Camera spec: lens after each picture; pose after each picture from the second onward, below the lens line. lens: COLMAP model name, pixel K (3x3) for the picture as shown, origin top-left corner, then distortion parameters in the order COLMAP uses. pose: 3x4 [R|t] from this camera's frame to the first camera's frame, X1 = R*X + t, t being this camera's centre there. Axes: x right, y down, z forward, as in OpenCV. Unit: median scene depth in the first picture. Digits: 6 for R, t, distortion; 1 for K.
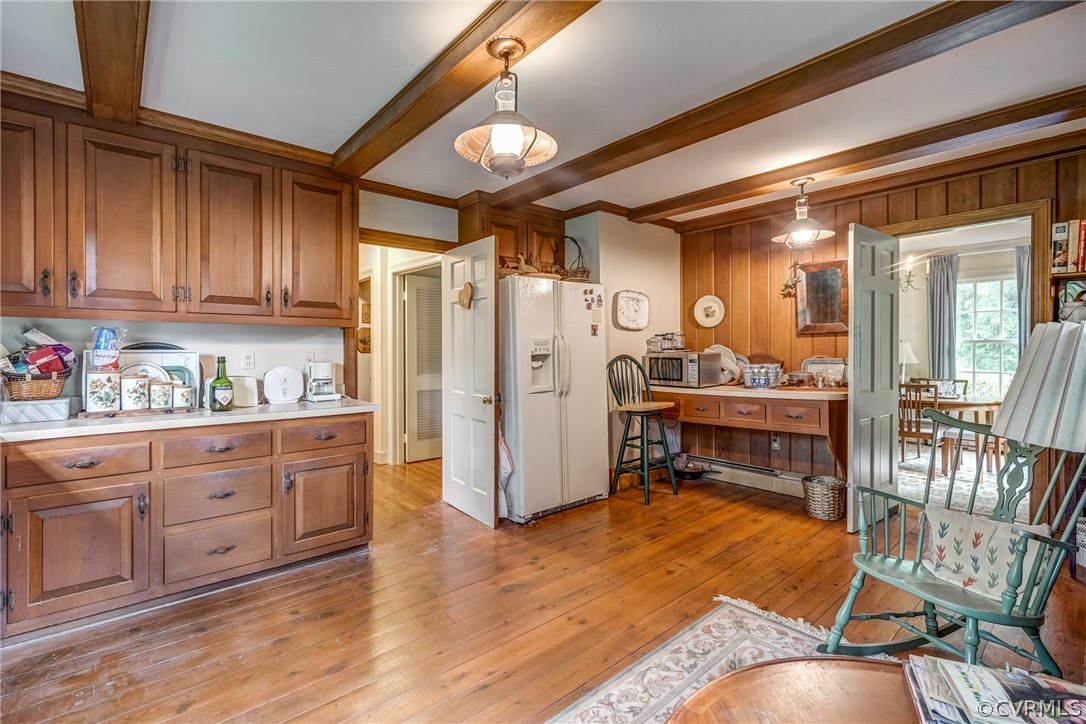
lens RADIAL K [[490.7, 0, 543.6], [0, 490.7, 352.3], [0, 0, 1]] dist [0.001150, 0.000159]
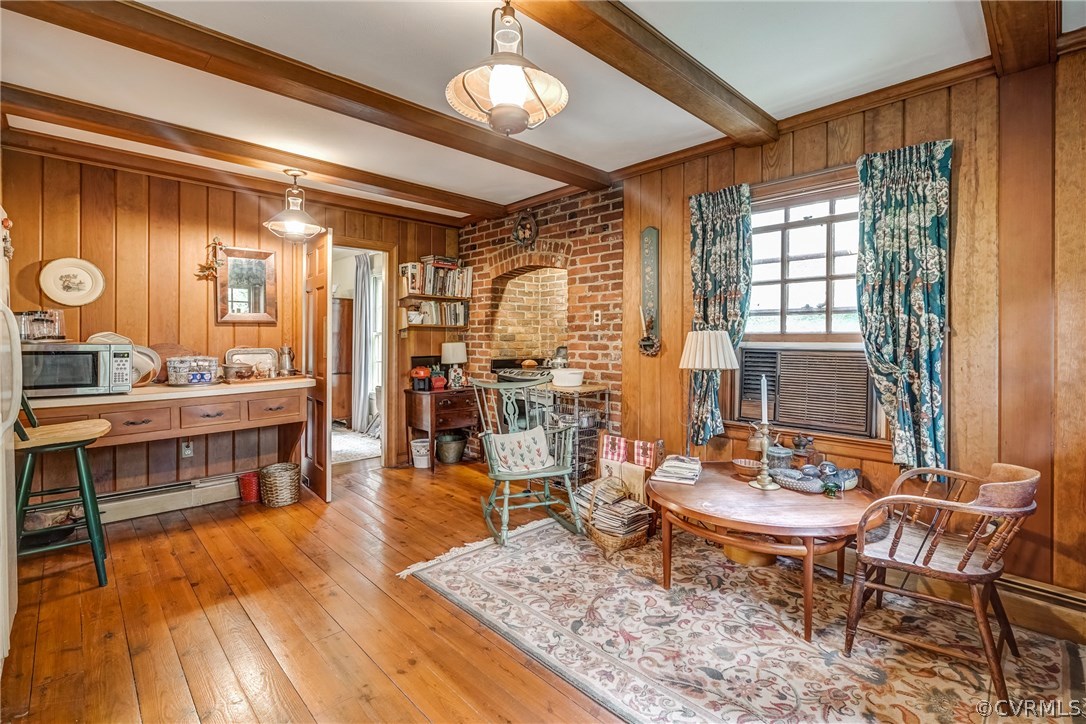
lens RADIAL K [[496.9, 0, 538.3], [0, 496.9, 344.4], [0, 0, 1]] dist [-0.000753, 0.000188]
pose [[-0.042795, -0.005350, 0.999070, -0.517681], [0.004291, 0.999975, 0.005539, 0.001552], [-0.999075, 0.004524, -0.042771, 0.546745]]
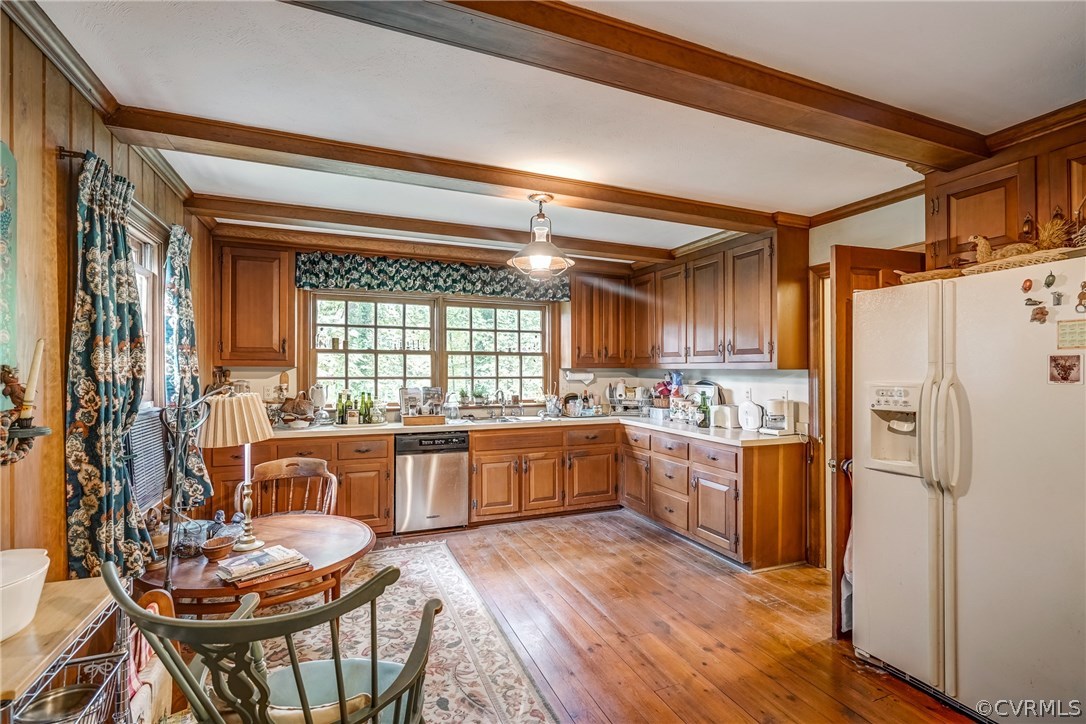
lens RADIAL K [[495.8, 0, 542.7], [0, 495.8, 369.0], [0, 0, 1]] dist [-0.000513, 0.000473]
pose [[-0.318117, 0.003057, -0.948047, 0.770167], [-0.004593, 0.999978, 0.004765, -0.052178], [0.948040, 0.005870, -0.318096, 0.831197]]
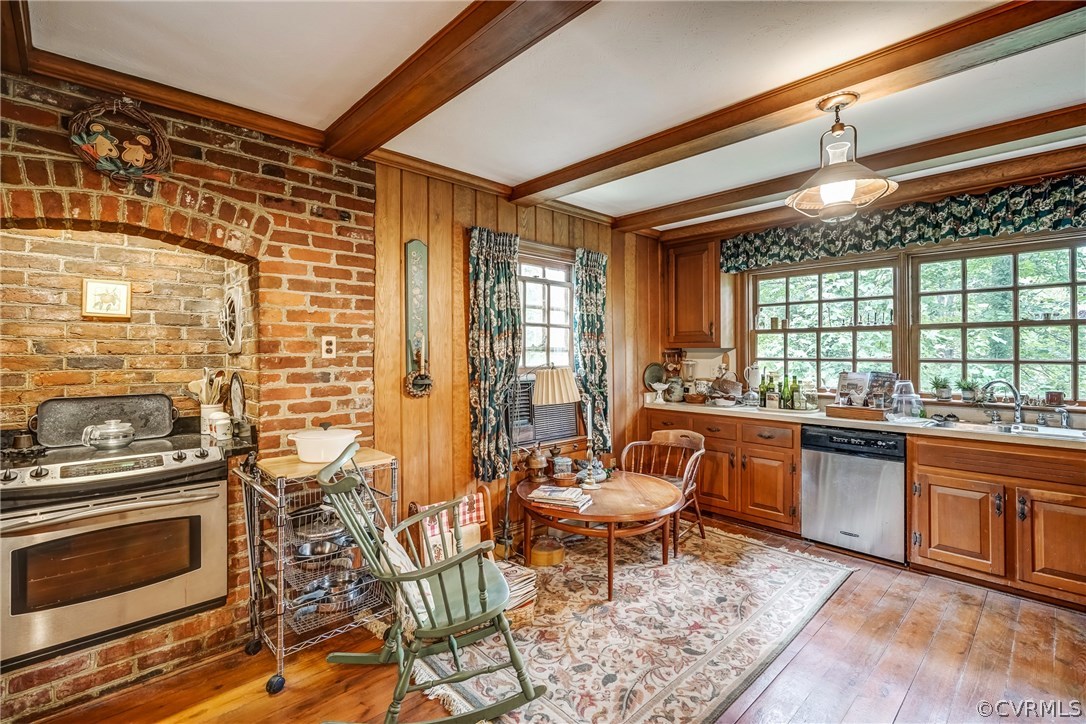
lens RADIAL K [[497.3, 0, 543.6], [0, 497.3, 349.8], [0, 0, 1]] dist [-0.001477, 0.000655]
pose [[-0.998983, 0.006527, -0.044611, 0.339894], [0.006497, 0.999979, 0.000820, -0.047939], [0.044615, 0.000529, -0.999004, 1.136702]]
